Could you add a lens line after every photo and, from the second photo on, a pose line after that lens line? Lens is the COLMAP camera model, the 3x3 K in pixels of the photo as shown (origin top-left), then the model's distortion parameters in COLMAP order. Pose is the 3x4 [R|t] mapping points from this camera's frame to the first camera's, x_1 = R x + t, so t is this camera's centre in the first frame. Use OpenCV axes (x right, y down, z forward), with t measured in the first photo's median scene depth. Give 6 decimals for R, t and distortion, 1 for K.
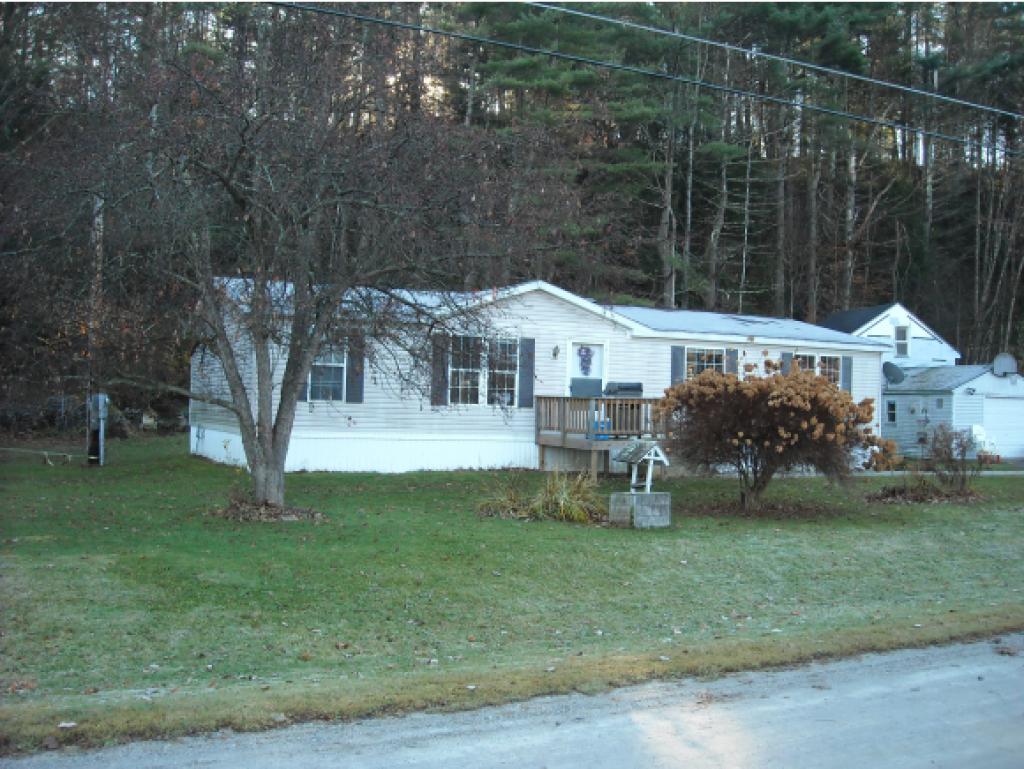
lens RADIAL K [[1048.0, 0, 546.8], [0, 1048.0, 385.1], [0, 0, 1]] dist [-0.011957, 0.038380]
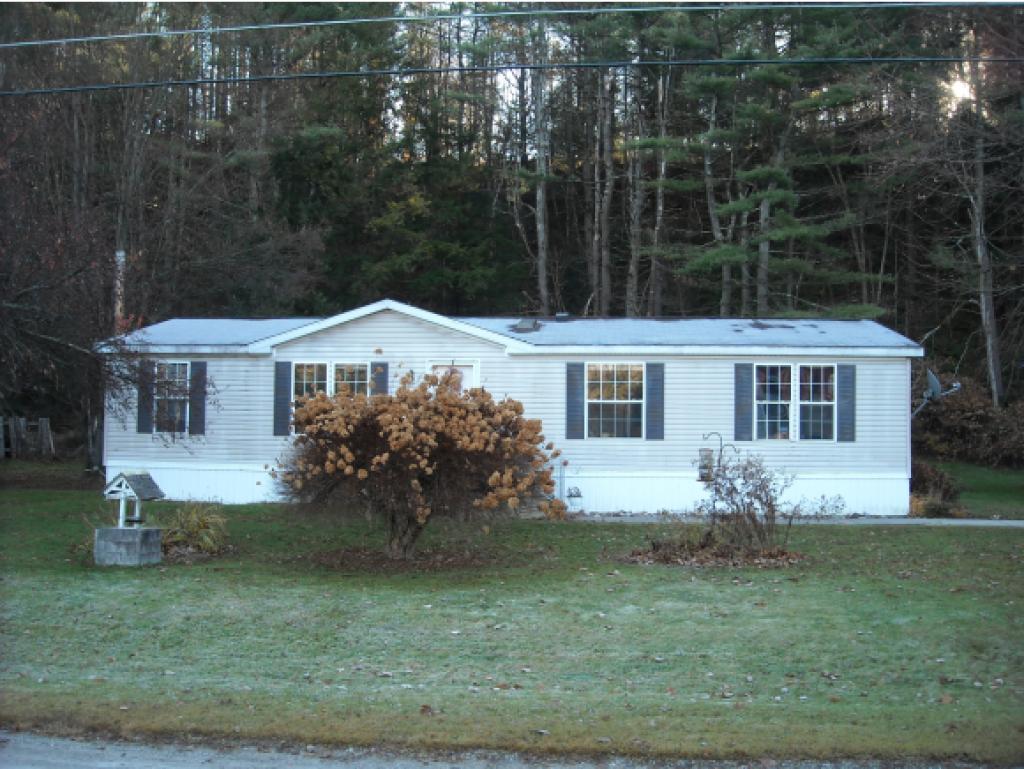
lens RADIAL K [[1044.4, 0, 512.0], [0, 1044.4, 384.5], [0, 0, 1]] dist [-0.004035, 0.028040]
pose [[0.852192, -0.041676, -0.521567, 0.519706], [0.021005, 0.998744, -0.045486, 0.017625], [0.522808, 0.027807, 0.851997, 0.254496]]
